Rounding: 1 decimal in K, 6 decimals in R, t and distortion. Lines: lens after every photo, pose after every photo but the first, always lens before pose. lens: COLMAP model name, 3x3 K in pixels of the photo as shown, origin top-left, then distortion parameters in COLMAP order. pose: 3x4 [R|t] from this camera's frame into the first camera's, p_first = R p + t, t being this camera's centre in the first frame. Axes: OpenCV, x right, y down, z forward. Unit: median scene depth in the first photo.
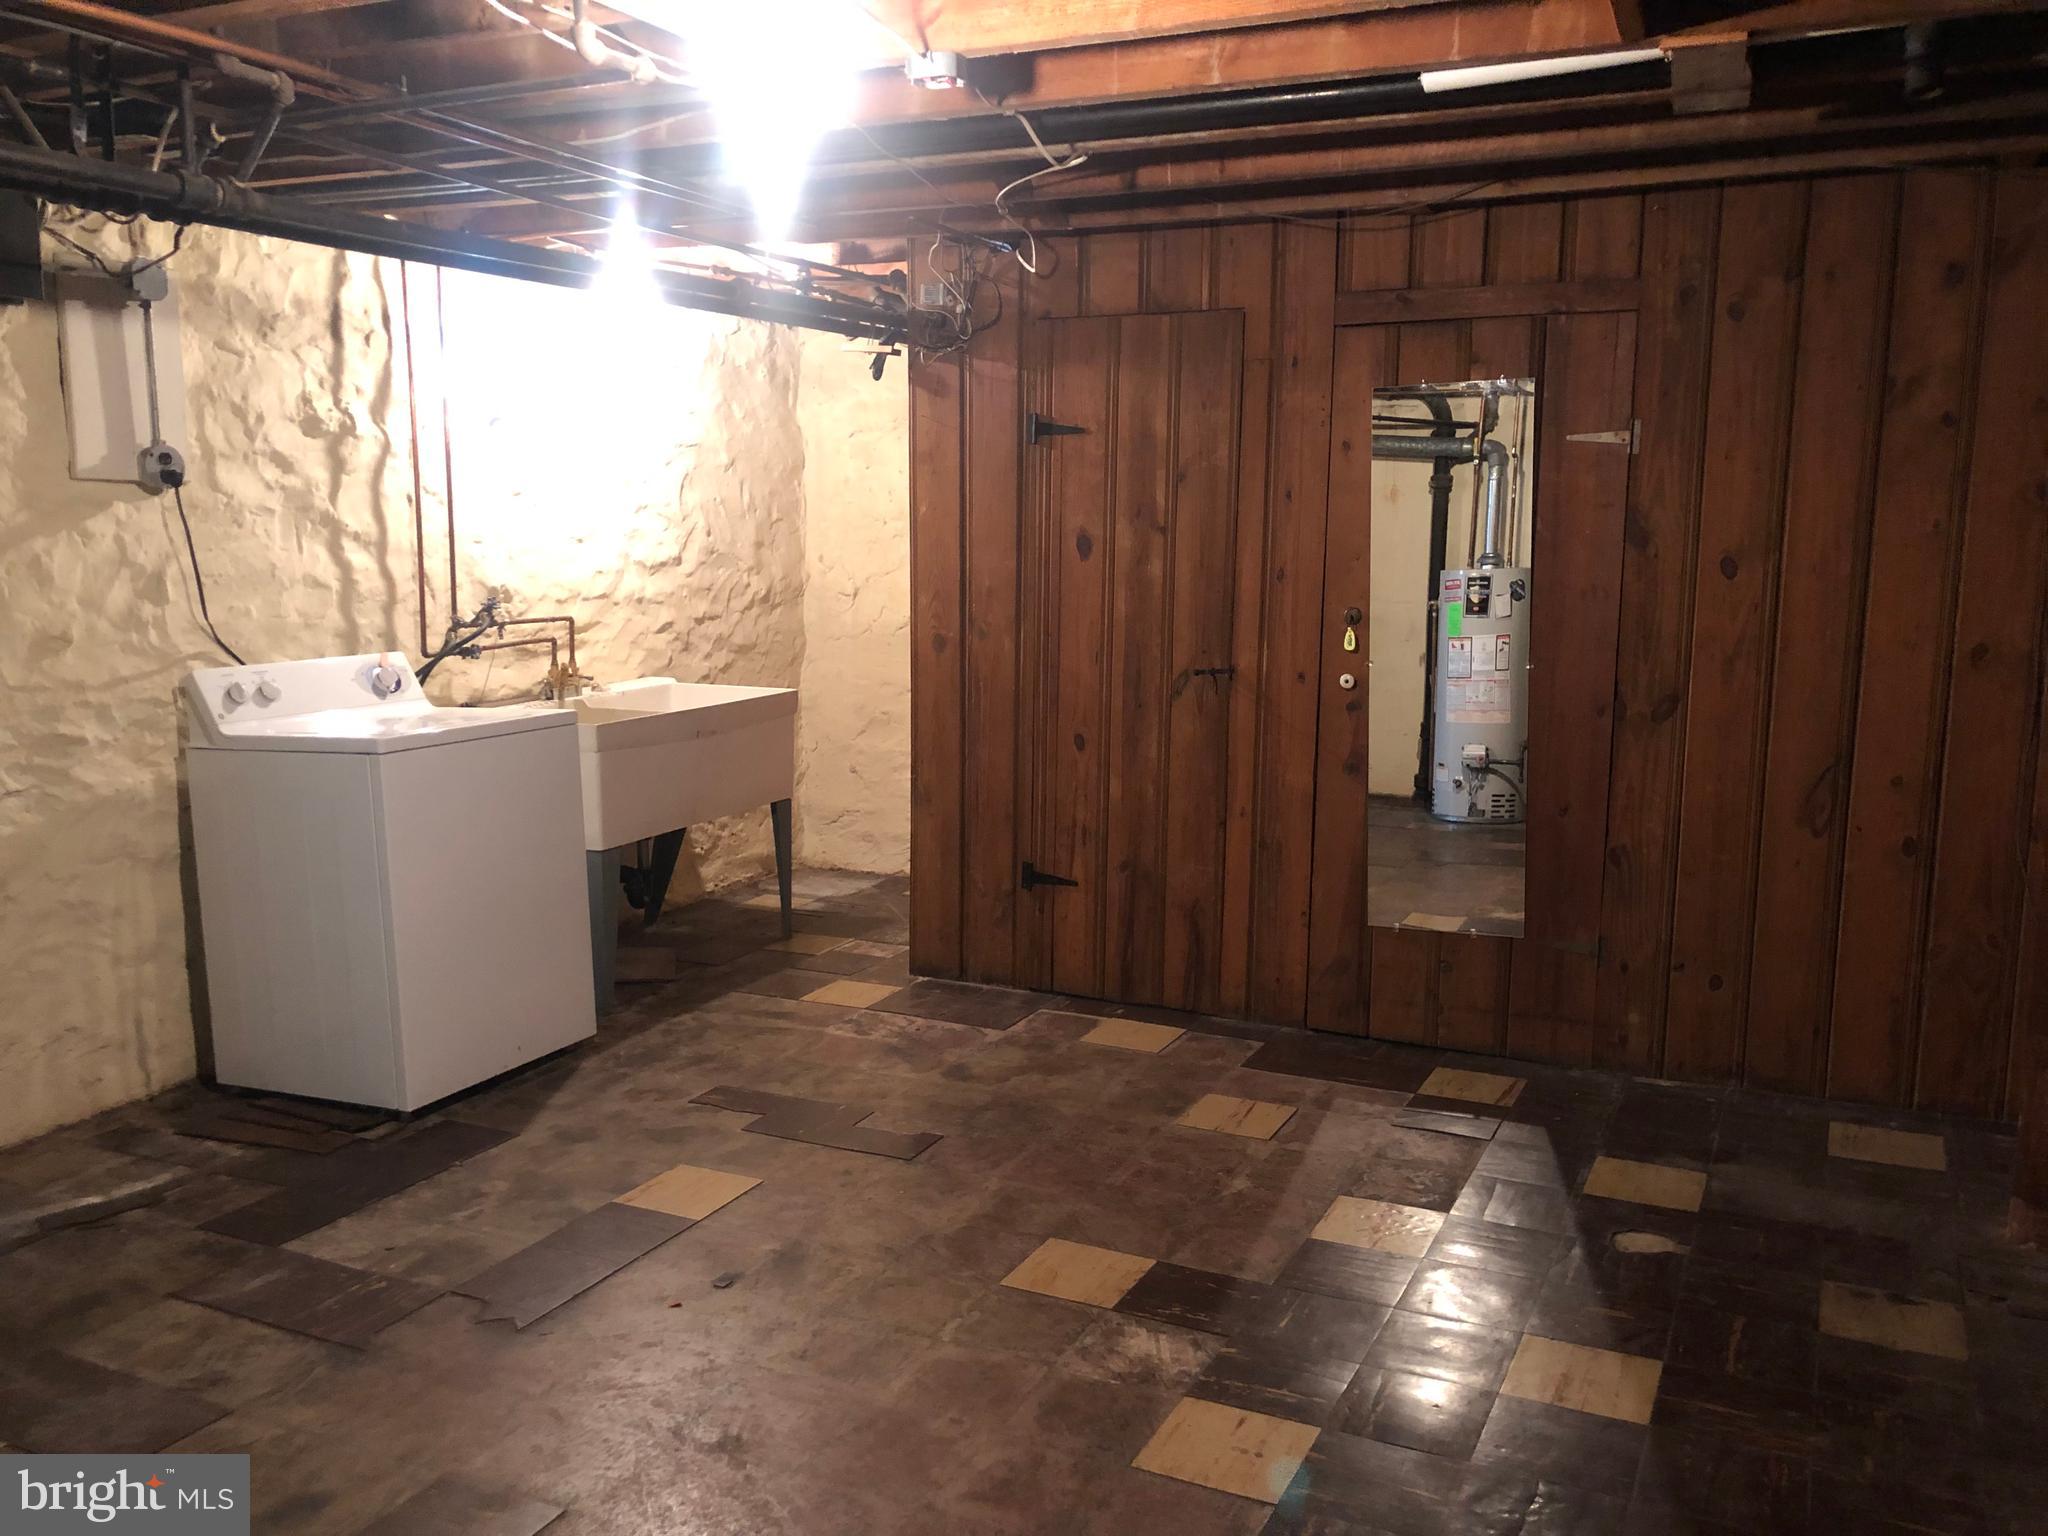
lens RADIAL K [[1658.4, 0, 1024.0], [0, 1658.4, 768.0], [0, 0, 1]] dist [0.045501, -0.041985]
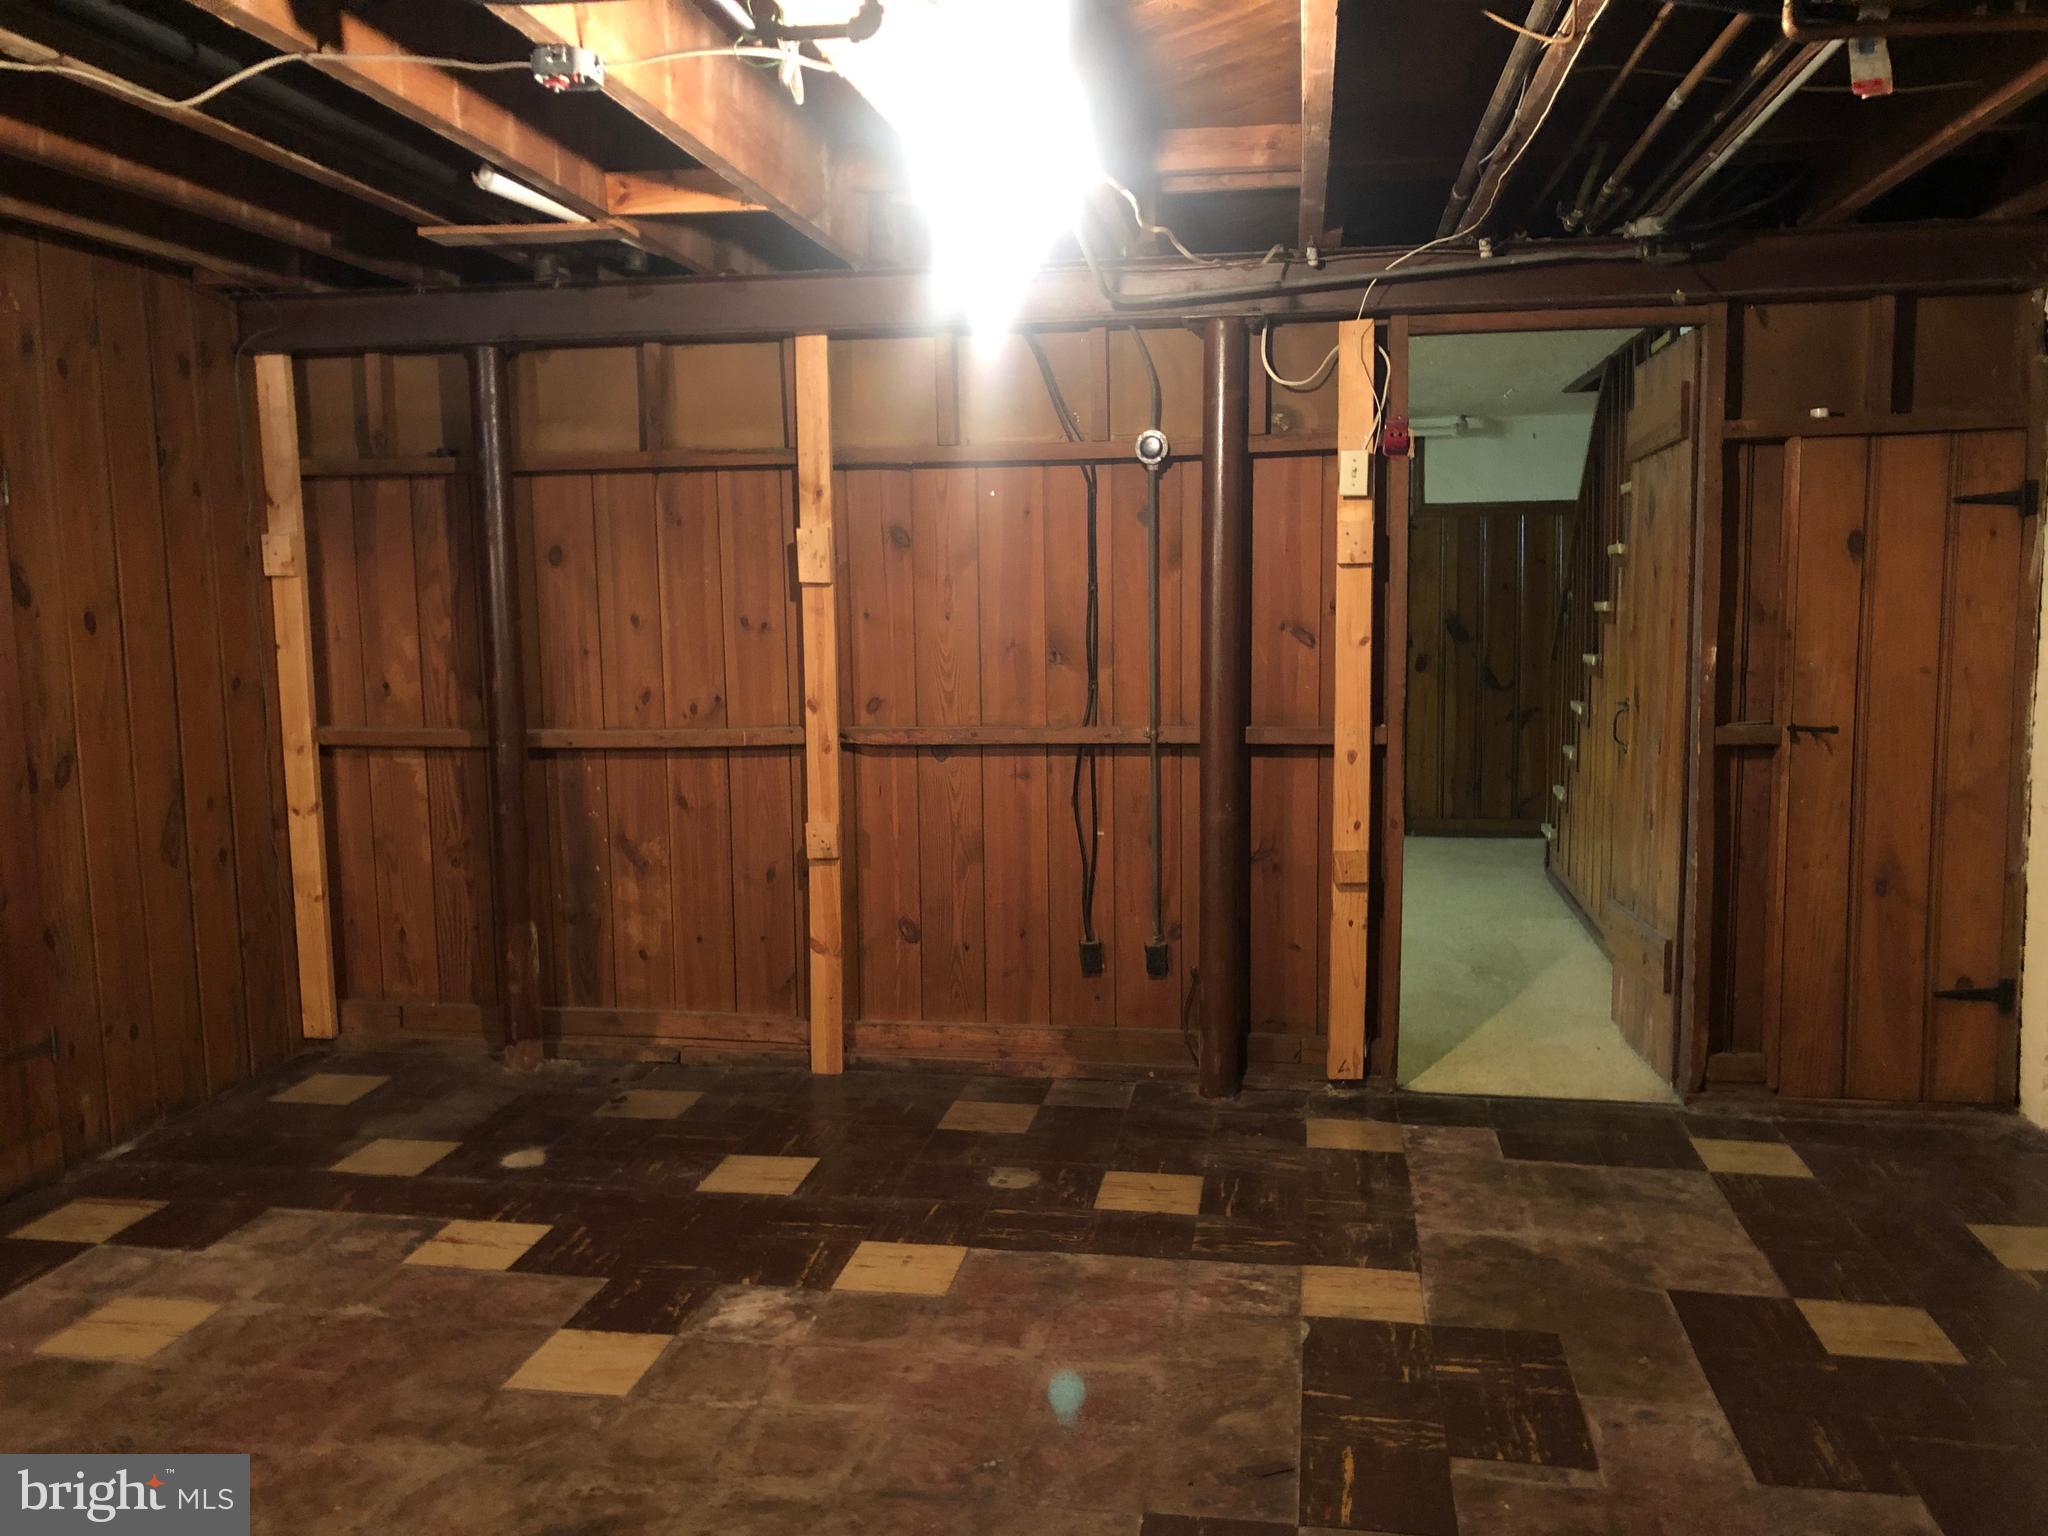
lens RADIAL K [[1658.4, 0, 1024.0], [0, 1658.4, 768.0], [0, 0, 1]] dist [0.045501, -0.041985]
pose [[-0.270780, -0.112455, 0.956050, -0.799906], [0.157310, 0.974634, 0.159195, -0.121394], [-0.949701, 0.193503, -0.246221, 0.831572]]
